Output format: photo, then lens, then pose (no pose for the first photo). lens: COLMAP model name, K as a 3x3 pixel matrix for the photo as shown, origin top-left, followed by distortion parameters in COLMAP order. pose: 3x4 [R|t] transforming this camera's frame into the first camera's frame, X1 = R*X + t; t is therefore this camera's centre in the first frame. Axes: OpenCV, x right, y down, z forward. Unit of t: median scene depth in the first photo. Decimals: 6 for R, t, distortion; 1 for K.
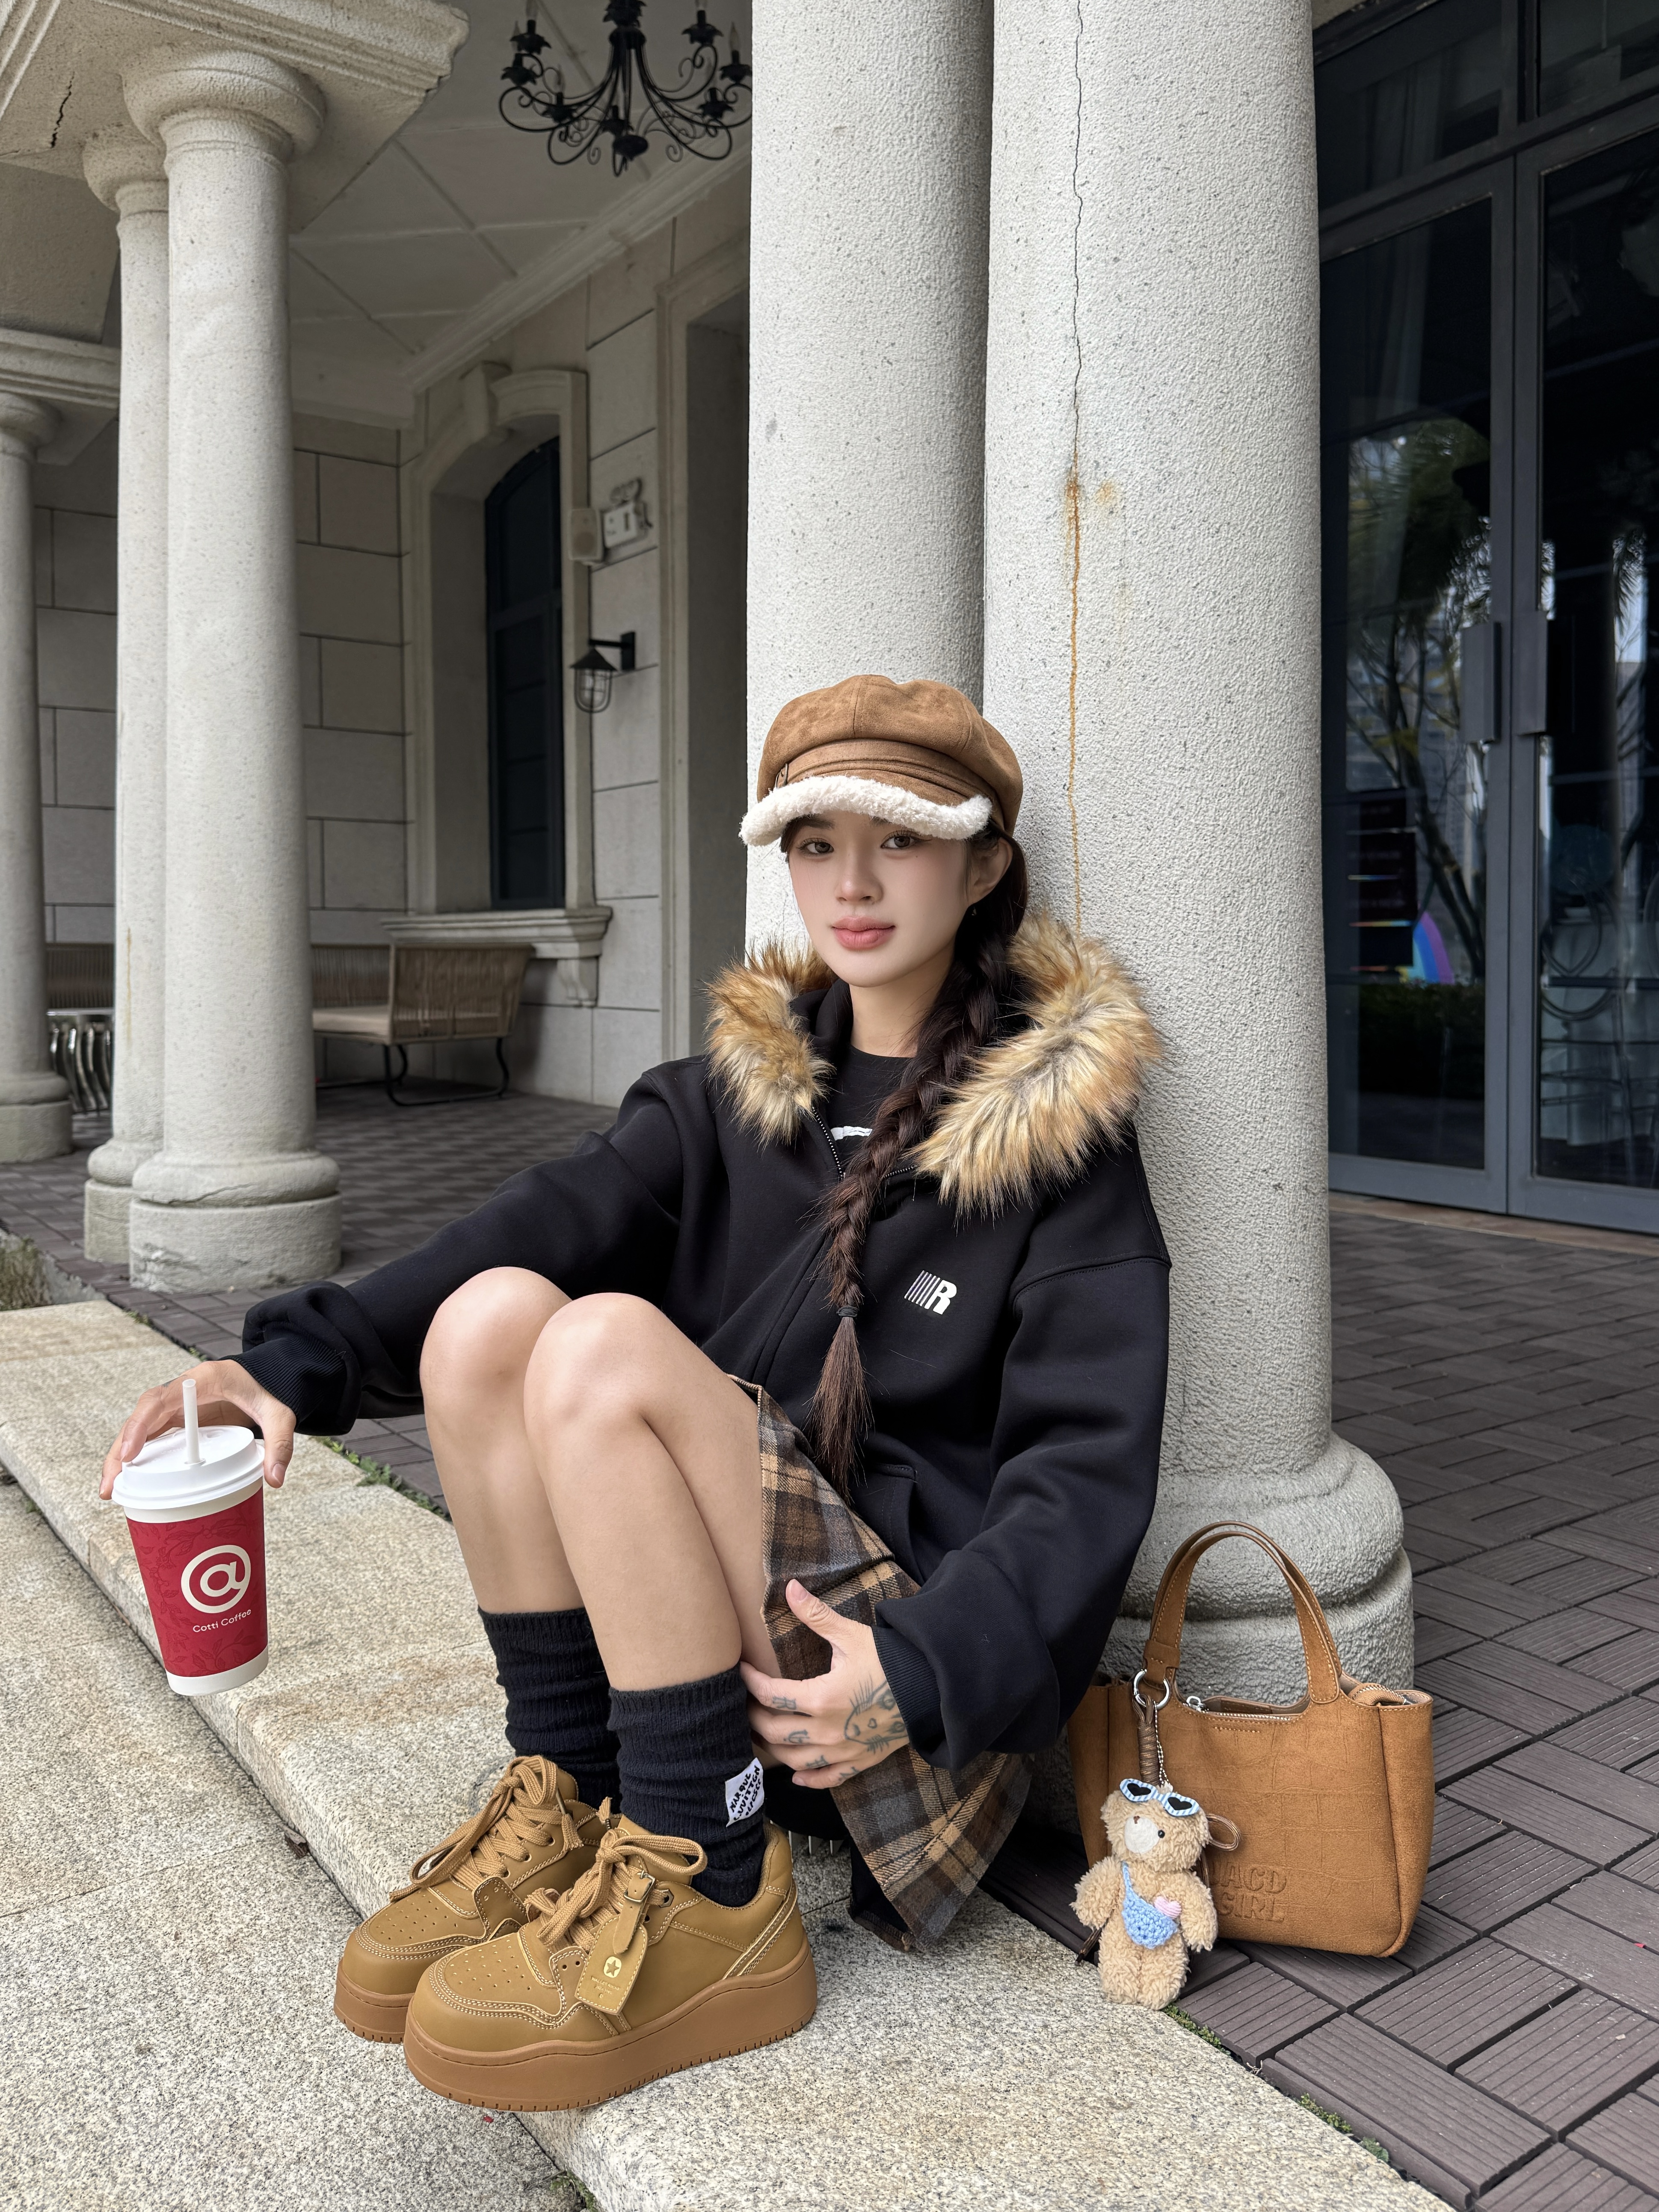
lens RADIAL K [[1762.5, 0, 800.9], [0, 1762.5, 1033.0], [0, 0, 1]] dist [0.014306, -0.025560]
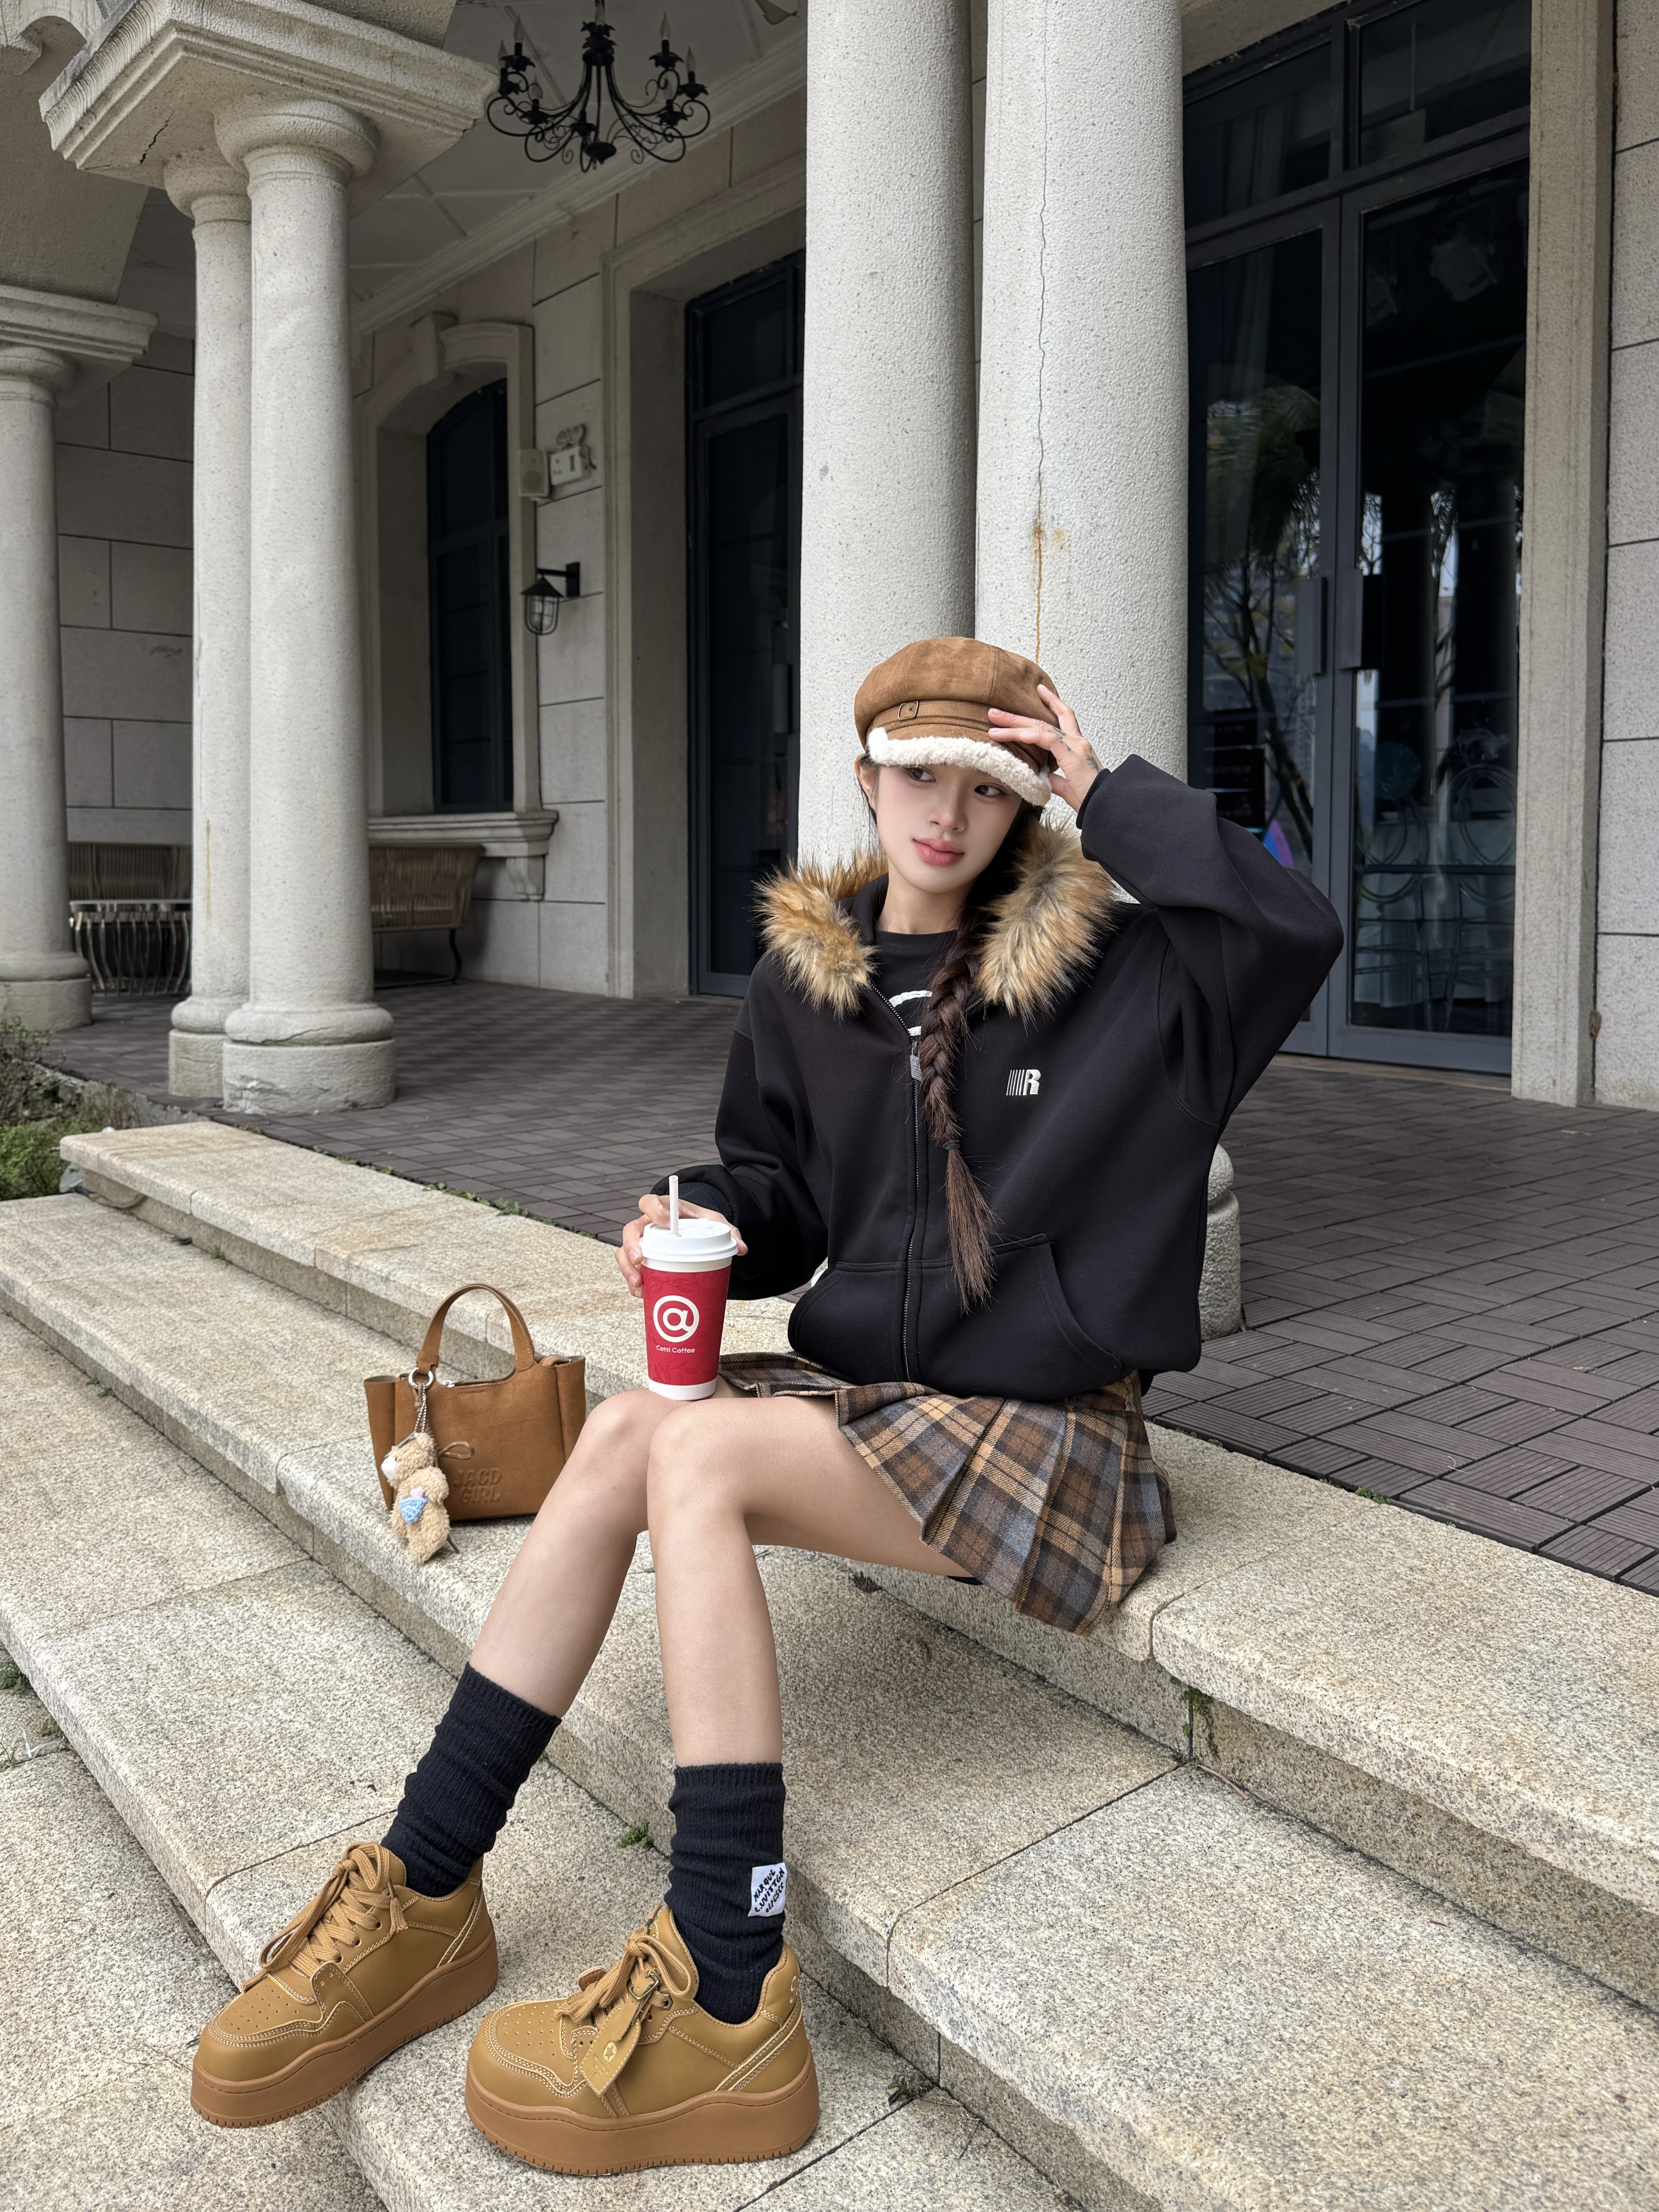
lens RADIAL K [[1733.0, 0, 799.5], [0, 1733.0, 969.9], [0, 0, 1]] dist [0.010428, -0.022614]
pose [[0.997427, -0.001033, 0.071680, -0.057029], [-0.000123, 0.999870, 0.016116, 0.020587], [-0.071688, -0.016083, 0.997297, -0.182686]]
